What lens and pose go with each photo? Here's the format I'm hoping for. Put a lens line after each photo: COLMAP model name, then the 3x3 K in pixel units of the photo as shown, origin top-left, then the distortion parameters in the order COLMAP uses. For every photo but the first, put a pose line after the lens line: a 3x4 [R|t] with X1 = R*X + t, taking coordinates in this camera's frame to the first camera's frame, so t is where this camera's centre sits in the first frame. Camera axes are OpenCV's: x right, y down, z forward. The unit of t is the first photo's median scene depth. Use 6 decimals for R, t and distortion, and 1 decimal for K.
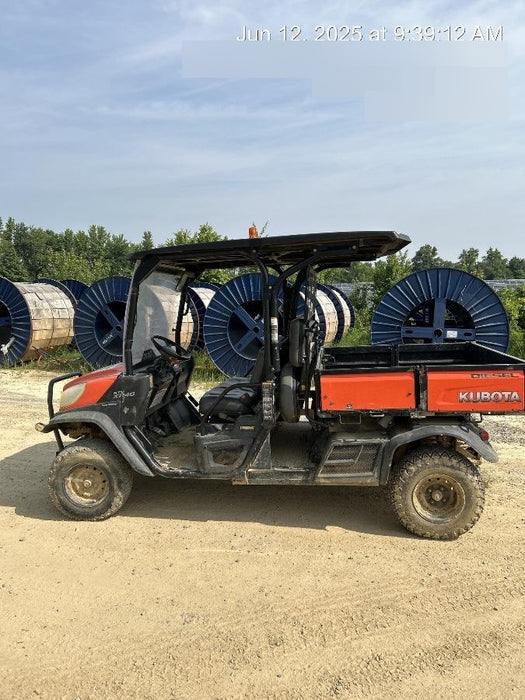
lens RADIAL K [[511.7, 0, 262.5], [0, 511.7, 350.0], [0, 0, 1]] dist [0.005394, 0.000487]
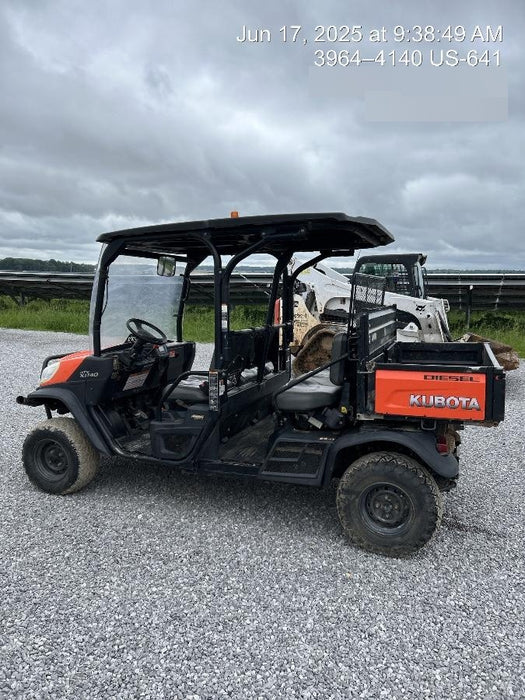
lens RADIAL K [[511.7, 0, 262.5], [0, 511.7, 350.0], [0, 0, 1]] dist [0.005394, 0.000487]
pose [[0.974829, 0.050120, -0.217246, 0.318282], [-0.046324, 0.998672, 0.022534, -0.002381], [0.218087, -0.011903, 0.975857, 0.081499]]
